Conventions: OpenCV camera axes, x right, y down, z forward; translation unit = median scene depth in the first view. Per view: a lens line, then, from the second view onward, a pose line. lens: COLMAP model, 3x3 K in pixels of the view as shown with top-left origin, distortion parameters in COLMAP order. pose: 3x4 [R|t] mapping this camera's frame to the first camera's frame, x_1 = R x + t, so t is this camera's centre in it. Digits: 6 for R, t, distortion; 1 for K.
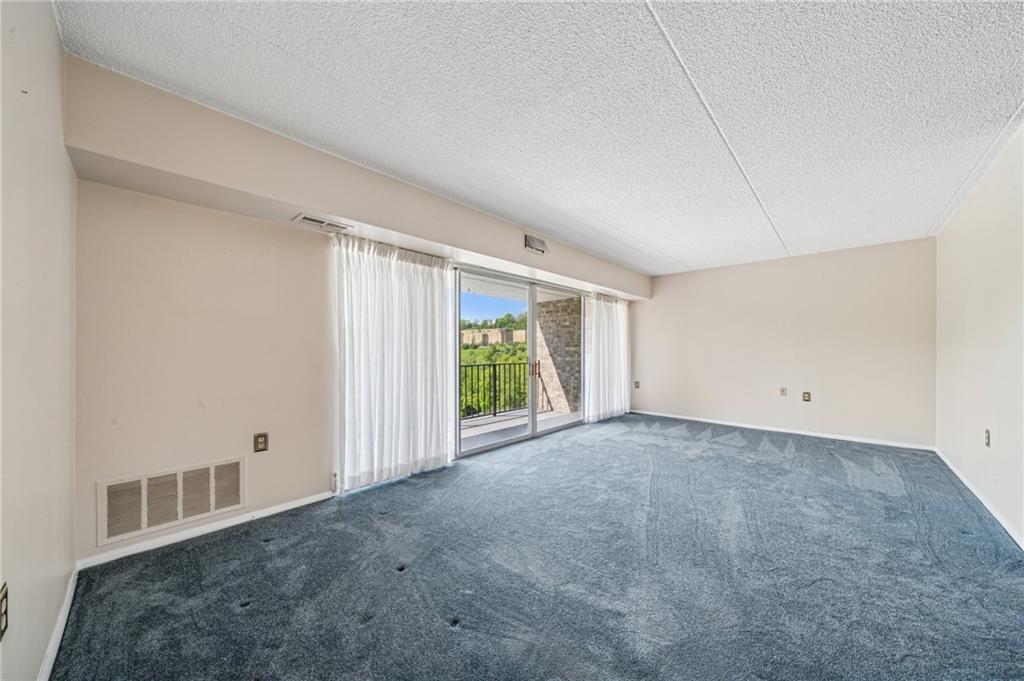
lens RADIAL K [[349.2, 0, 509.8], [0, 349.2, 351.6], [0, 0, 1]] dist [0.000611, -0.000023]
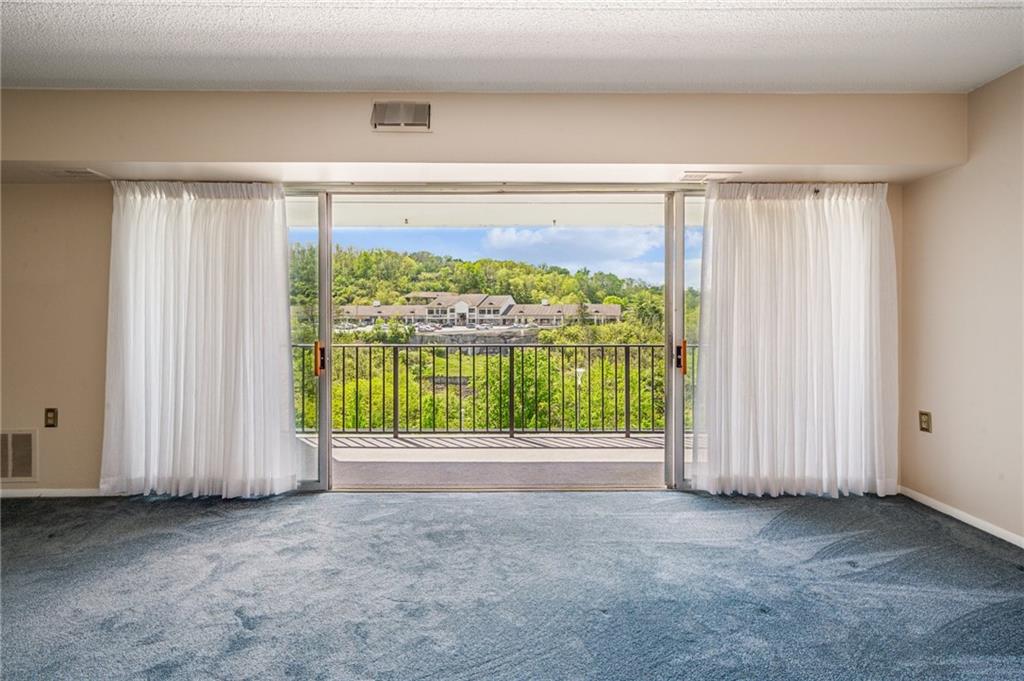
lens RADIAL K [[460.2, 0, 521.0], [0, 460.2, 322.4], [0, 0, 1]] dist [0.007824, -0.000056]
pose [[0.698193, -0.007631, -0.715869, 0.709775], [-0.002816, 0.999906, -0.013405, 0.009332], [0.715904, 0.011375, 0.698106, 0.673209]]
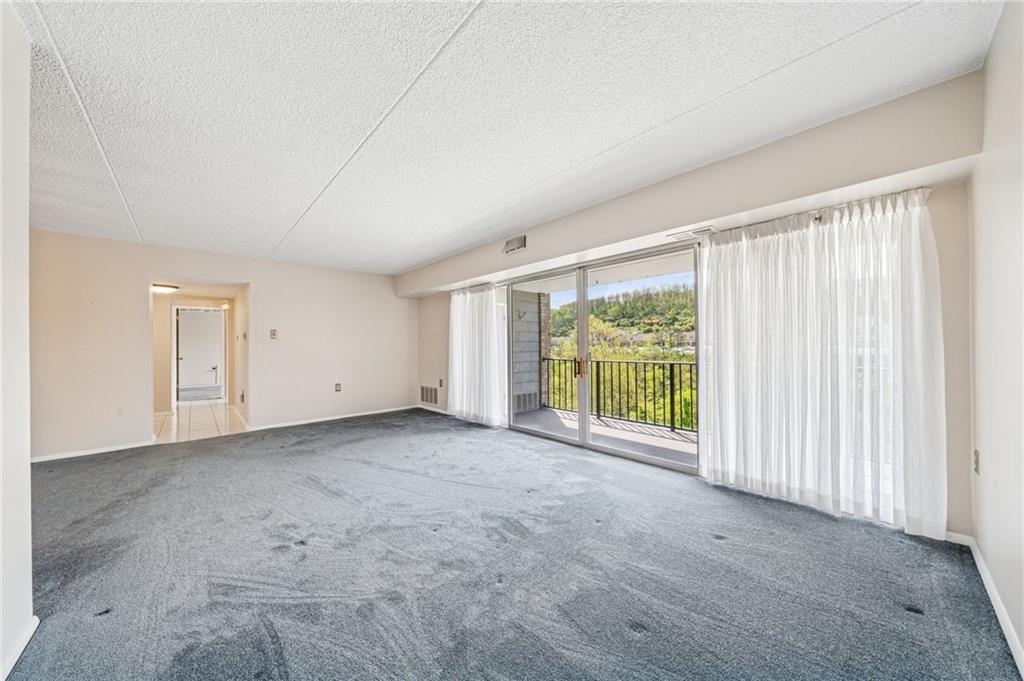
lens RADIAL K [[349.2, 0, 521.8], [0, 349.2, 349.6], [0, 0, 1]] dist [0.000611, -0.000023]
pose [[-0.044151, 0.001737, -0.999023, 1.157913], [-0.004066, 0.999990, 0.001918, 0.006714], [0.999017, 0.004146, -0.044143, 1.103669]]
